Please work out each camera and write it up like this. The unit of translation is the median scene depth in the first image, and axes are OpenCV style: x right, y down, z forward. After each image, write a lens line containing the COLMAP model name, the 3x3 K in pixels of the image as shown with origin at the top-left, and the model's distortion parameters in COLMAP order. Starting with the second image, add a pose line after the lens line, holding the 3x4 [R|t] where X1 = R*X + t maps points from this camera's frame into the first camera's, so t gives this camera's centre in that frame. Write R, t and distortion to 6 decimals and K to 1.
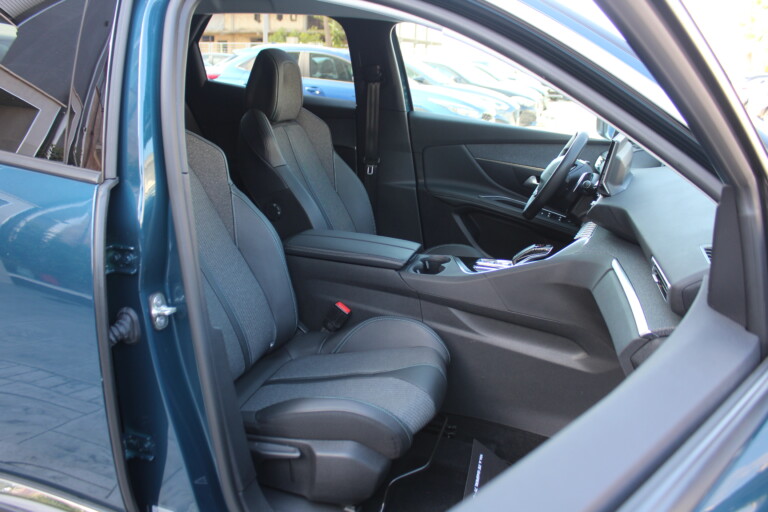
lens RADIAL K [[612.6, 0, 384.2], [0, 612.6, 253.8], [0, 0, 1]] dist [-0.173442, 0.155996]
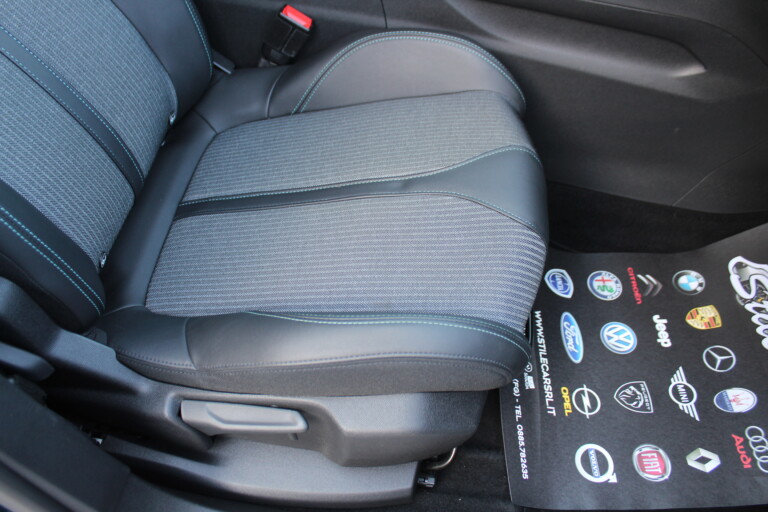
lens RADIAL K [[612.6, 0, 384.2], [0, 612.6, 253.8], [0, 0, 1]] dist [-0.173442, 0.155996]
pose [[0.983637, -0.134646, 0.119703, -0.083826], [0.055549, 0.858710, 0.509443, 0.006870], [-0.171384, -0.494457, 0.852138, 0.471426]]
